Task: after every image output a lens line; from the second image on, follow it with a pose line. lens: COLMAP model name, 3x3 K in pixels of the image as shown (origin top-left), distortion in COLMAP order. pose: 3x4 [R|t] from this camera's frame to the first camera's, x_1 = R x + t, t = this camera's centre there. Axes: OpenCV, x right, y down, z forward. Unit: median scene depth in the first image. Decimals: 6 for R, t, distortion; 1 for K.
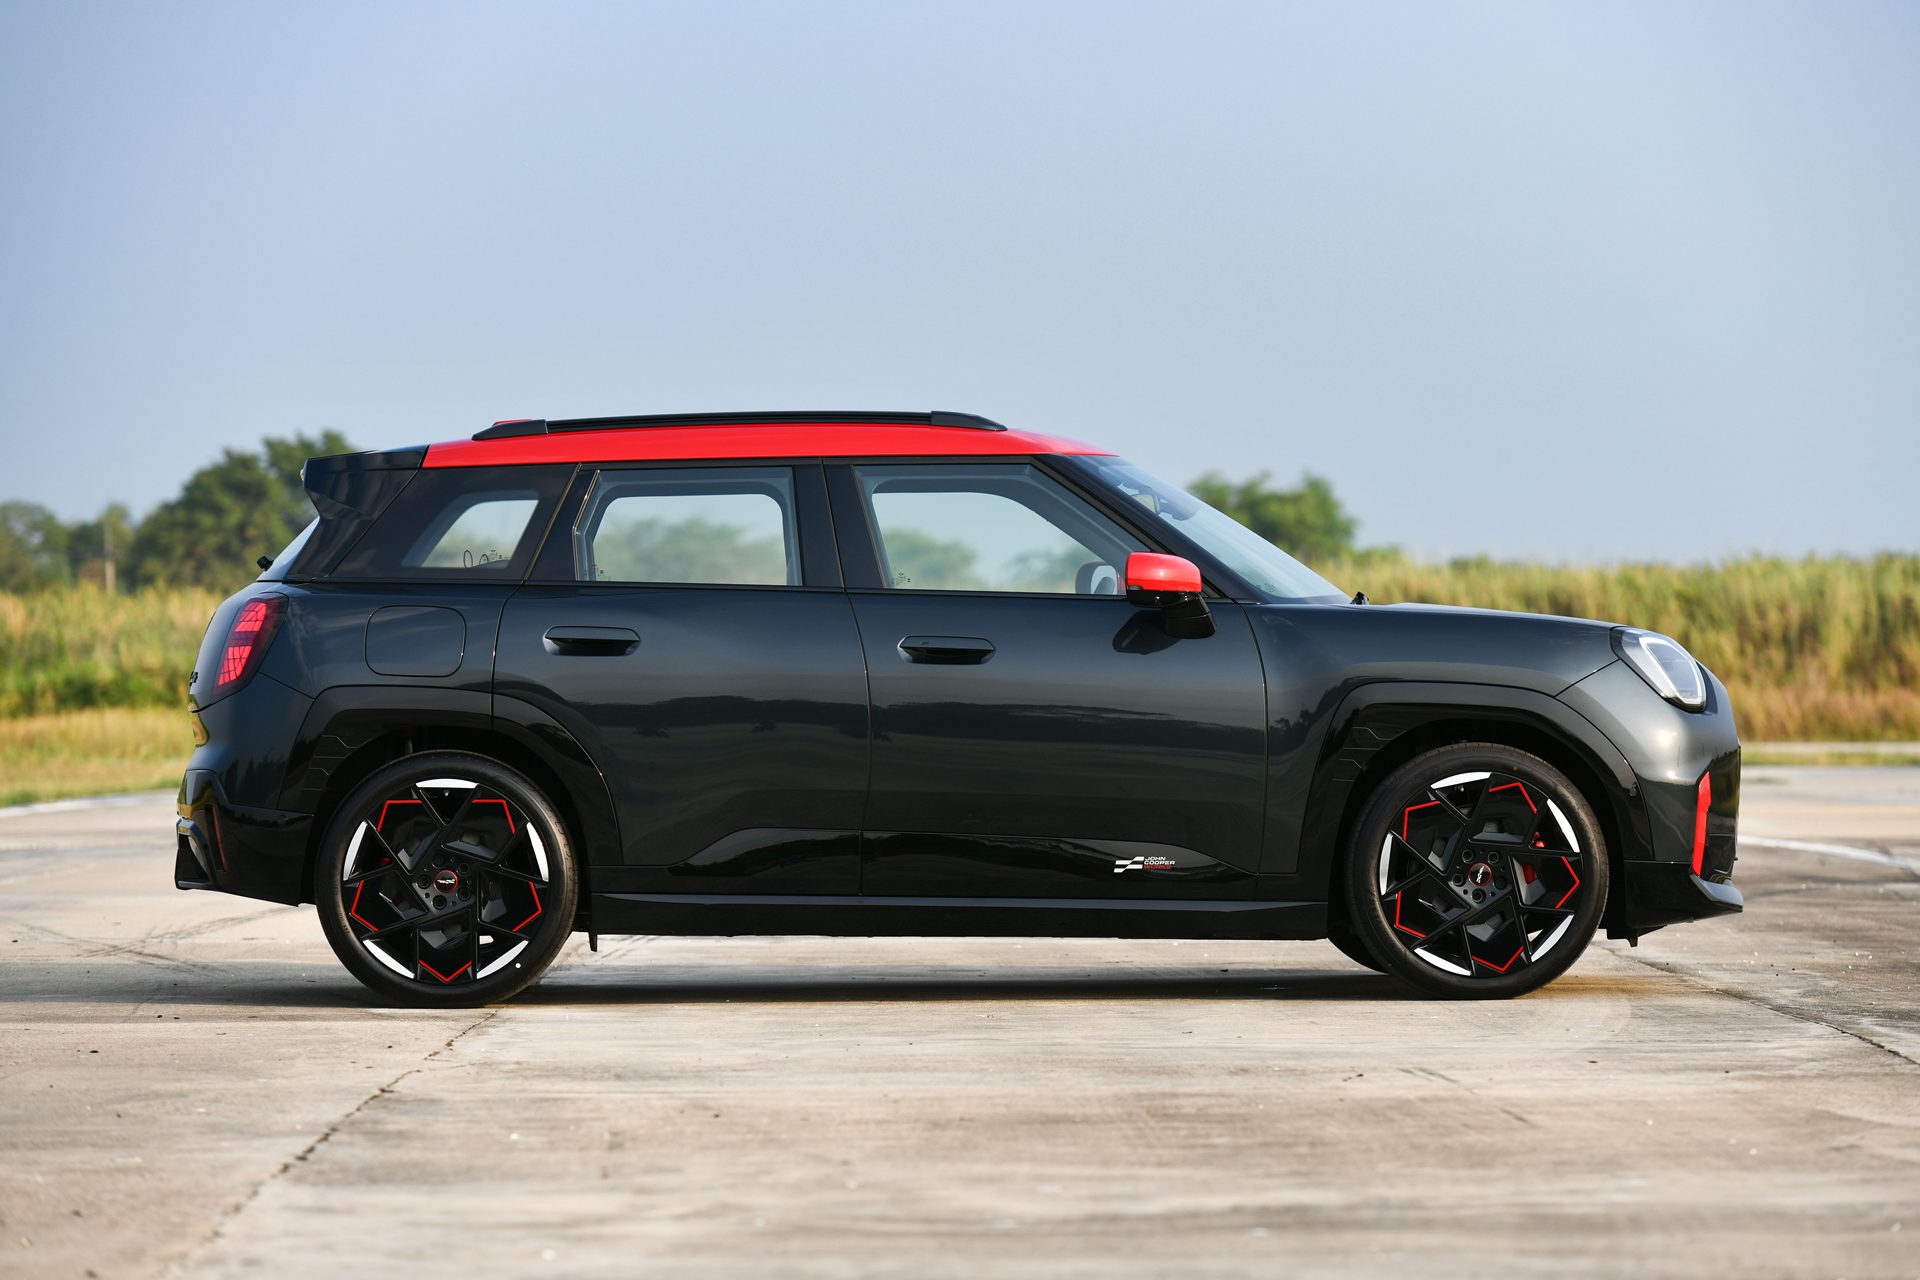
lens RADIAL K [[7561.3, 0, 961.9], [0, 7561.3, 633.0], [0, 0, 1]] dist [0.044817, 0.000000]
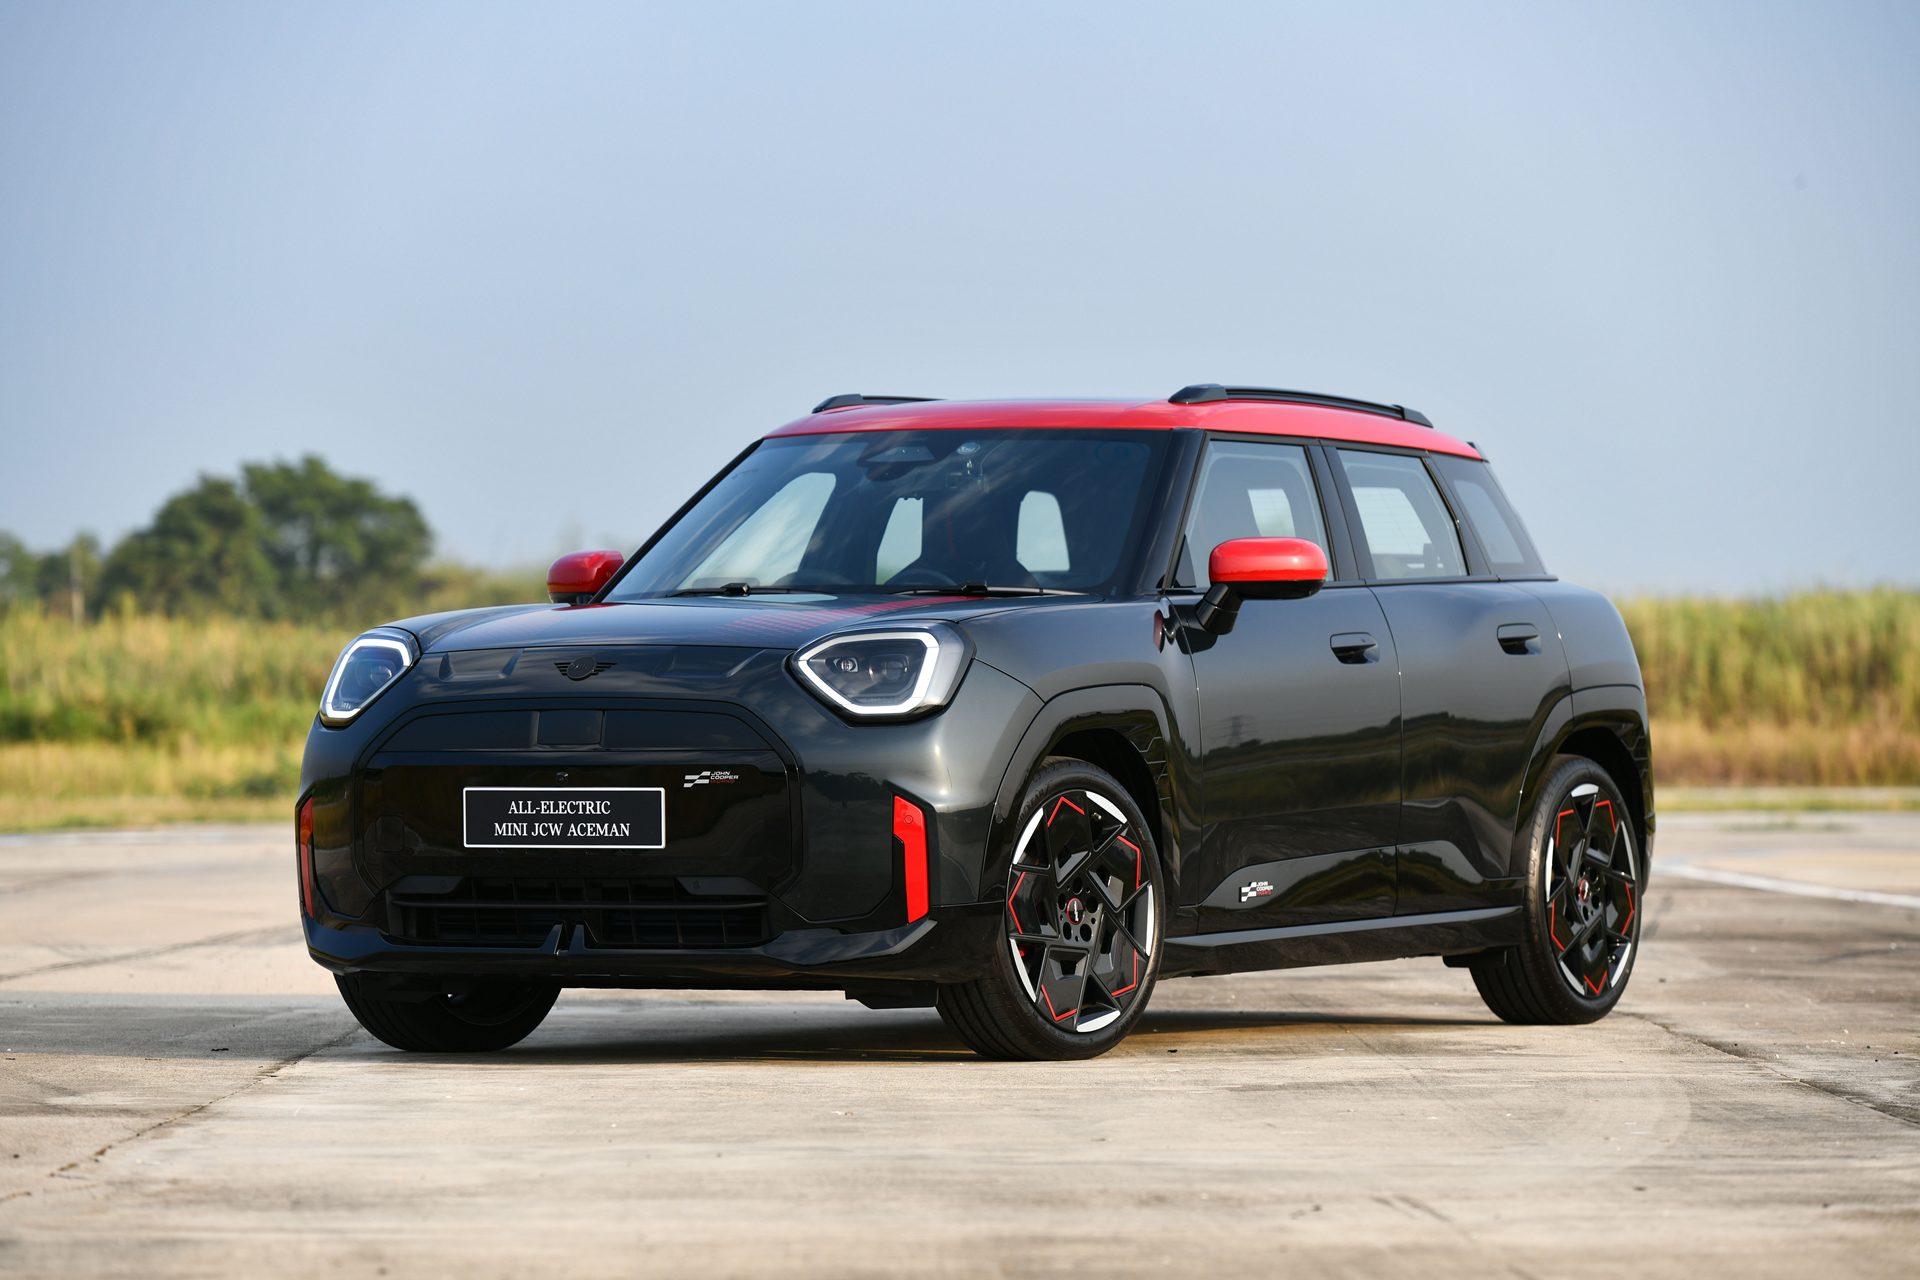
lens RADIAL K [[7967.1, 0, 948.8], [0, 7967.1, 645.9], [0, 0, 1]] dist [-0.036110, 0.000000]
pose [[0.999980, 0.004745, -0.004108, 0.017455], [-0.004759, 0.999983, -0.003342, 0.006458], [0.004092, 0.003362, 0.999986, 0.205410]]
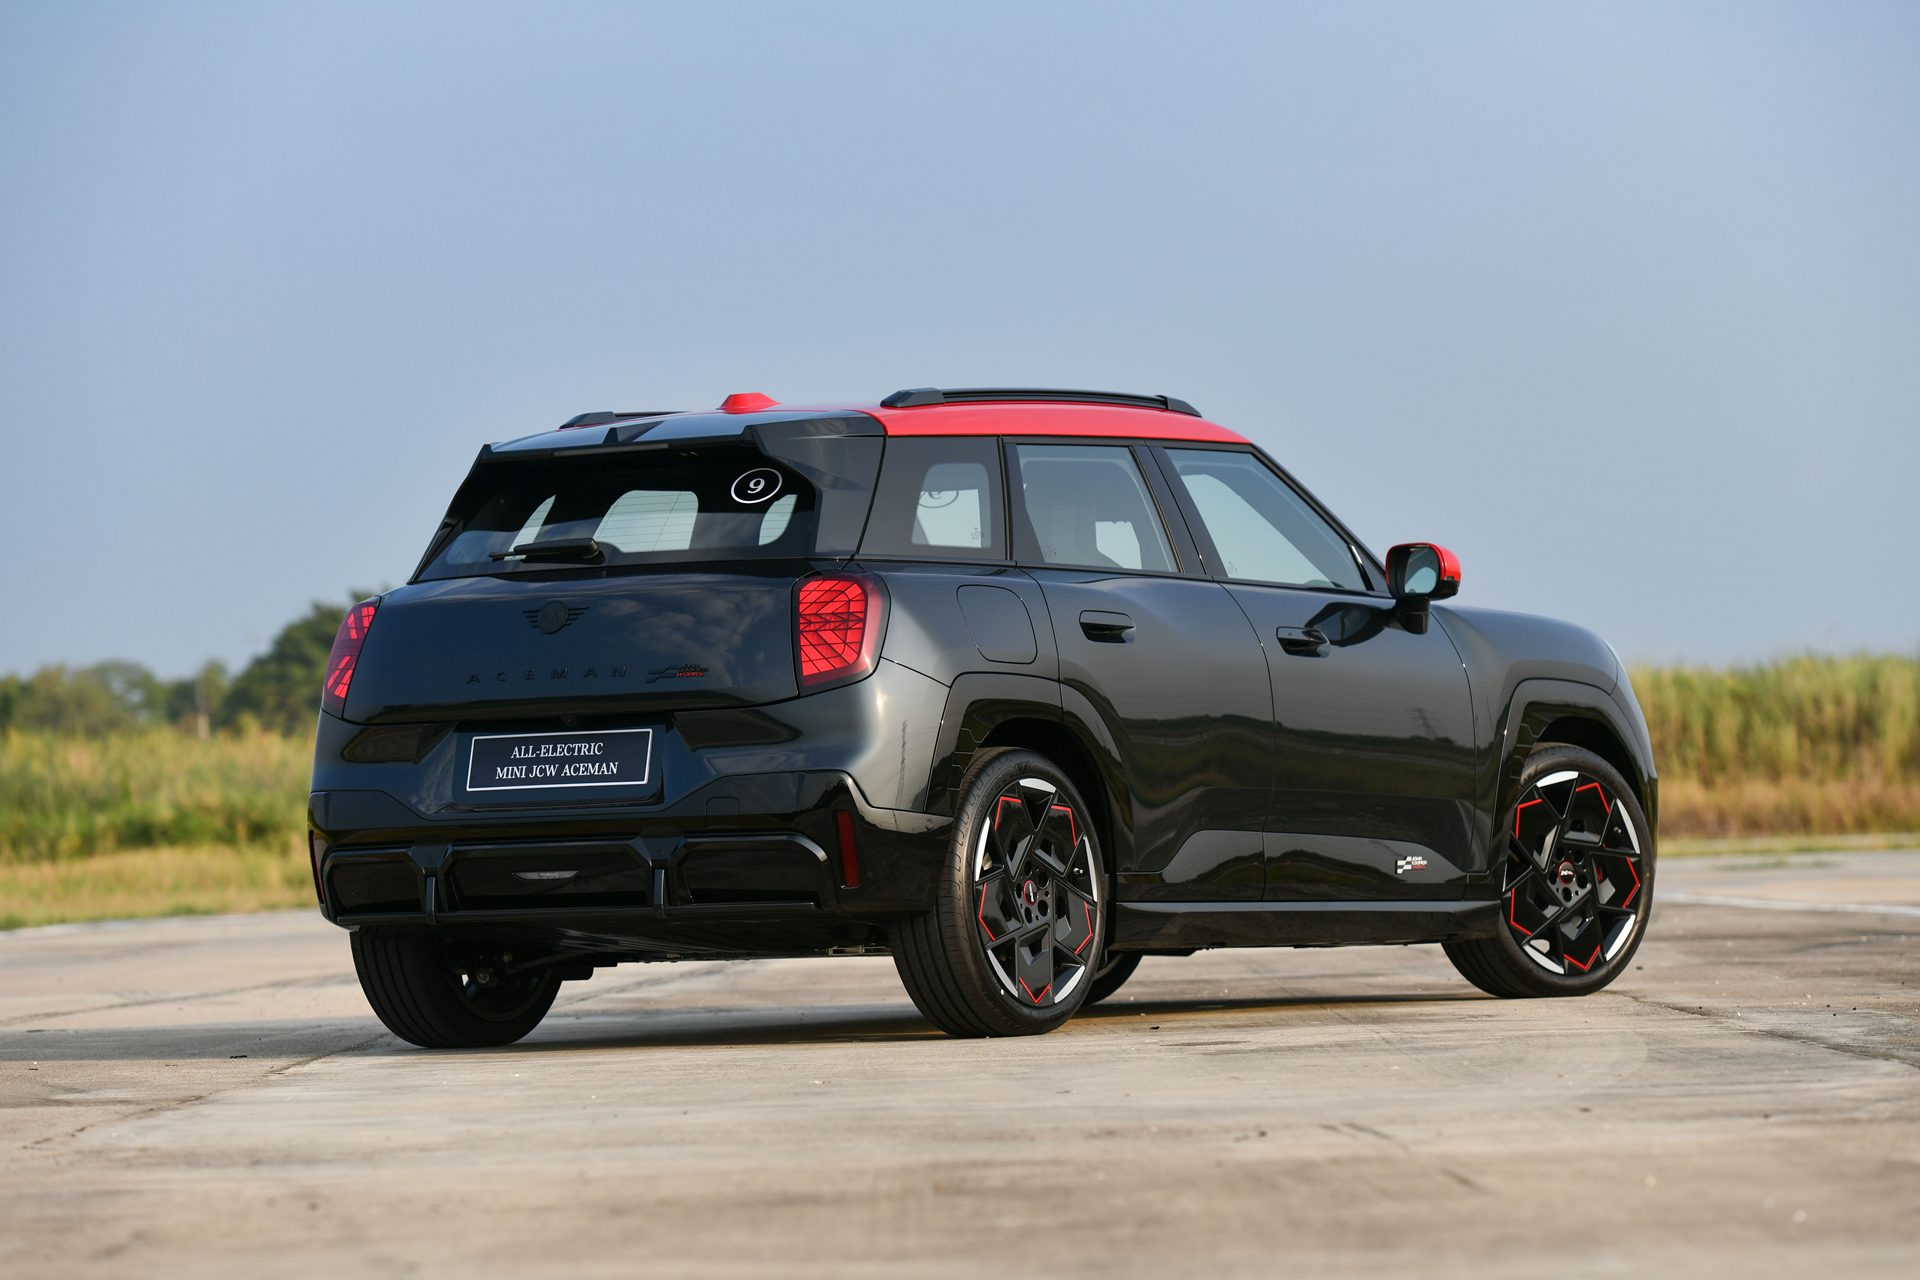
lens RADIAL K [[7344.4, 0, 971.3], [0, 7344.4, 641.1], [0, 0, 1]] dist [-0.017878, 0.000000]
pose [[0.999642, -0.025210, -0.009000, 0.027570], [0.025051, 0.999535, -0.017369, 0.019386], [0.009434, 0.017137, 0.999809, 0.250410]]
